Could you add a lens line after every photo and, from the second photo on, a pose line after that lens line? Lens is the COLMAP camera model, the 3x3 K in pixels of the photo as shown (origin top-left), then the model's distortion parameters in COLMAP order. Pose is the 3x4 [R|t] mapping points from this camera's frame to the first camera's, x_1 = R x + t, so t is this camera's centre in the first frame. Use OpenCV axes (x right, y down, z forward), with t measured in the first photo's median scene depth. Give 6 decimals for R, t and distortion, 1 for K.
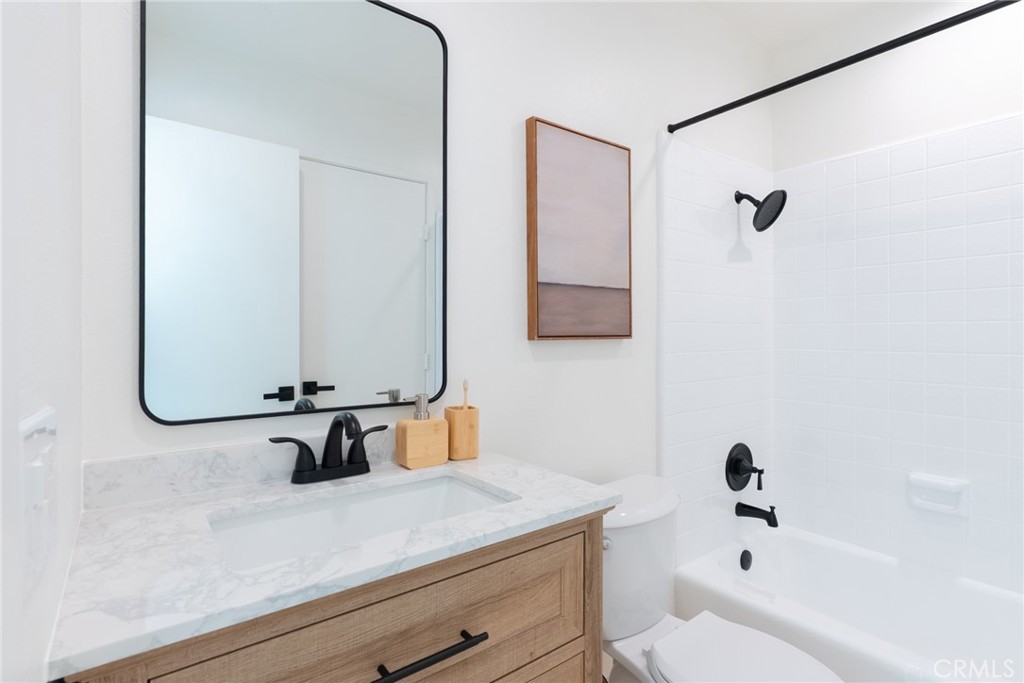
lens RADIAL K [[521.7, 0, 517.1], [0, 521.7, 338.0], [0, 0, 1]] dist [-0.007217, -0.000093]
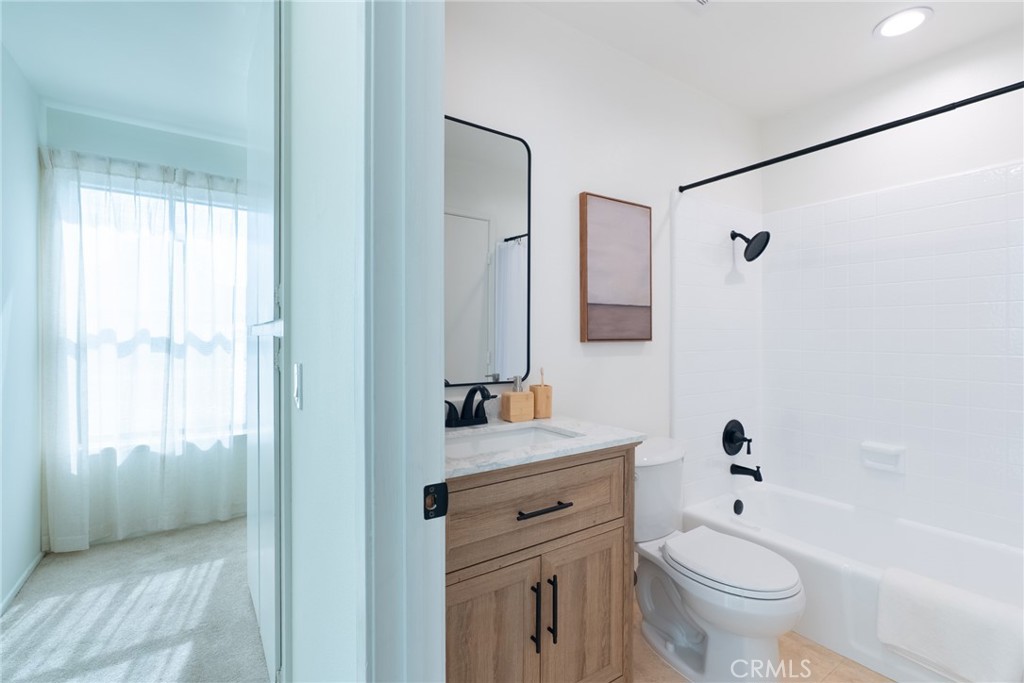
lens RADIAL K [[463.1, 0, 505.2], [0, 463.1, 339.3], [0, 0, 1]] dist [-0.005856, -0.000414]
pose [[0.996287, 0.003050, -0.086036, -0.080127], [-0.002993, 0.999995, 0.000791, -0.004622], [0.086038, -0.000530, 0.996292, -0.334222]]
